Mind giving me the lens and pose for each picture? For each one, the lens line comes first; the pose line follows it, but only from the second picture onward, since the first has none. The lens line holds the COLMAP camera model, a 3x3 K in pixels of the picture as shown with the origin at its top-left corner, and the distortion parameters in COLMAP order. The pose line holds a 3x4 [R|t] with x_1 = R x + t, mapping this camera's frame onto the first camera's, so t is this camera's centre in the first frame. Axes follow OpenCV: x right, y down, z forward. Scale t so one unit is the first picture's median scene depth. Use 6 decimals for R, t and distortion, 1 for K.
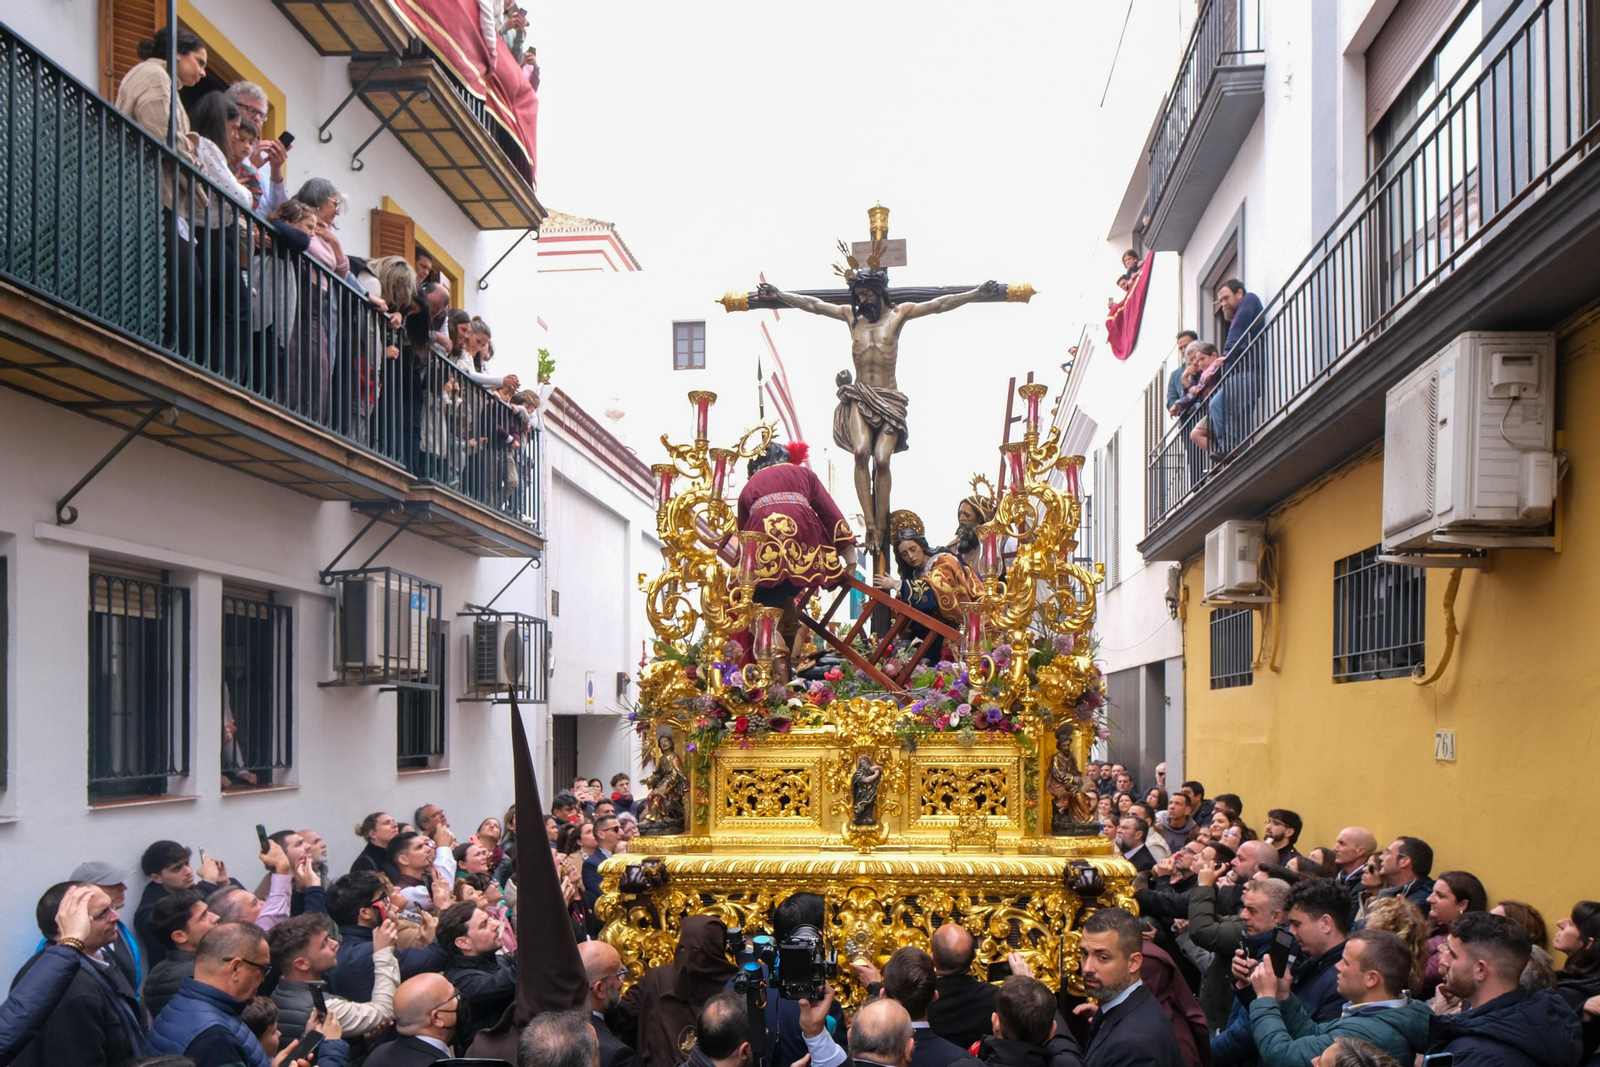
lens RADIAL K [[1182.6, 0, 800.0], [0, 1182.6, 533.5], [0, 0, 1]] dist [-0.033650, 0.002118]
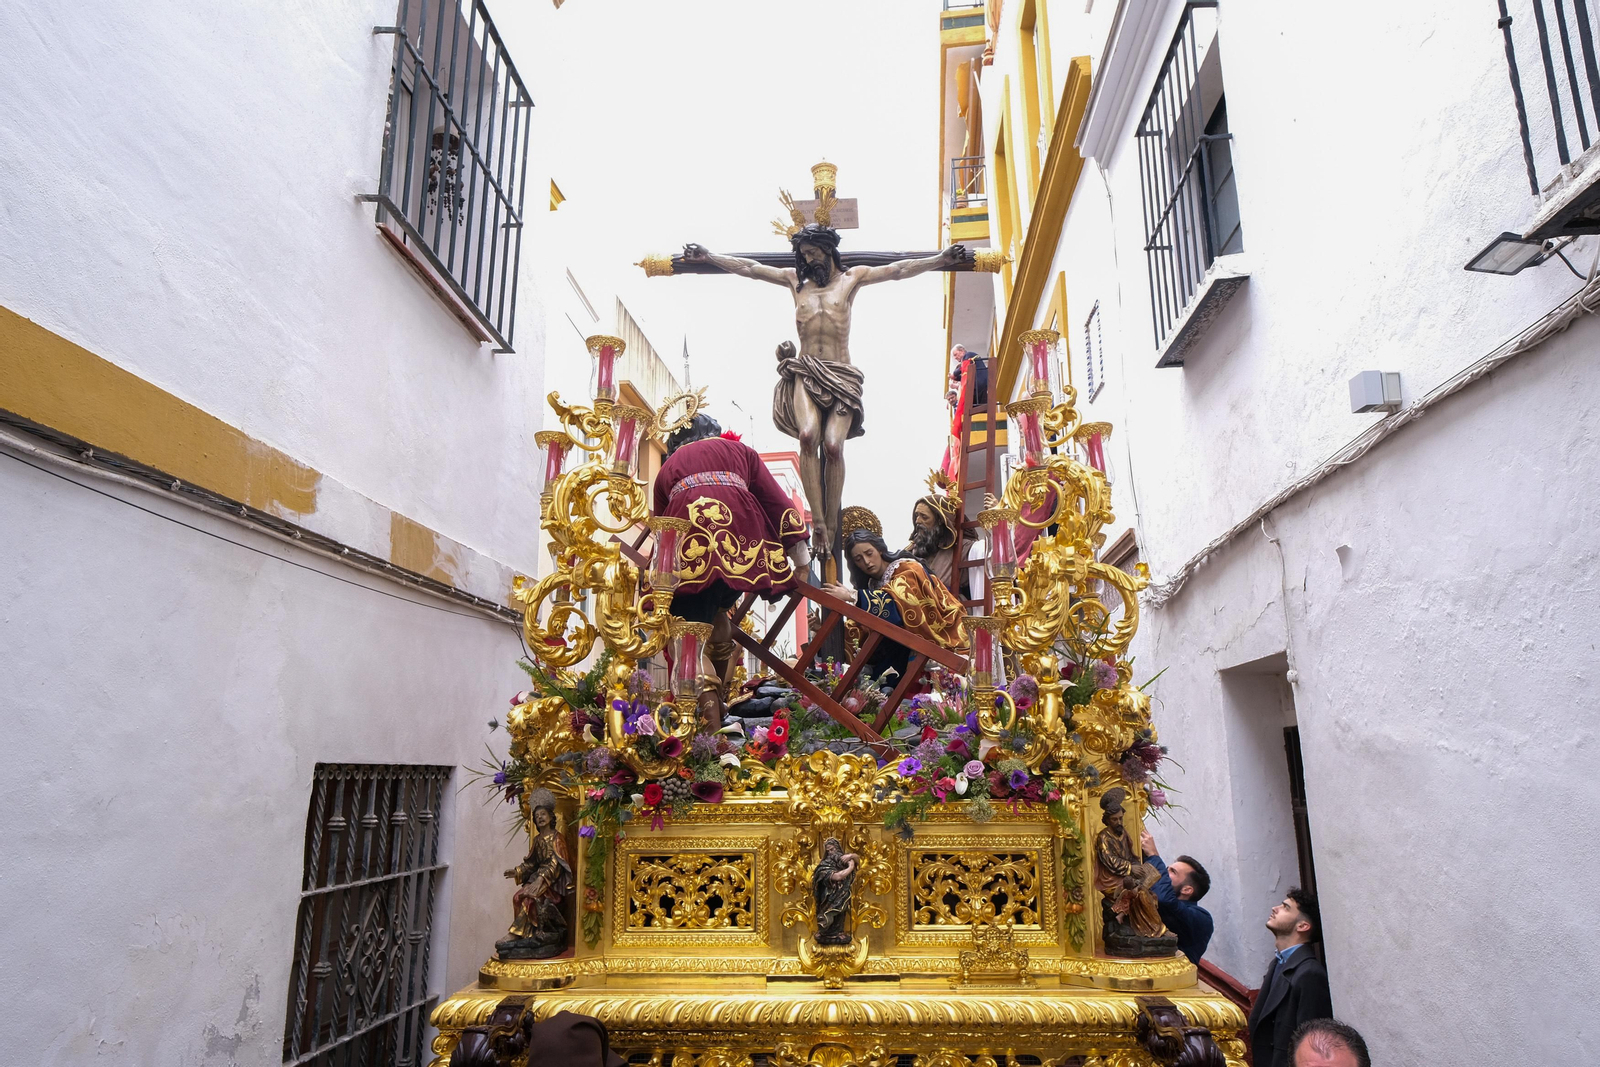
lens RADIAL K [[796.6, 0, 801.4], [0, 796.6, 586.2], [0, 0, 1]] dist [-0.002533, -0.000157]
pose [[0.994871, 0.005655, 0.100991, -0.010365], [-0.006943, 0.999899, 0.012411, 0.034876], [-0.100911, -0.013049, 0.994810, 0.525943]]
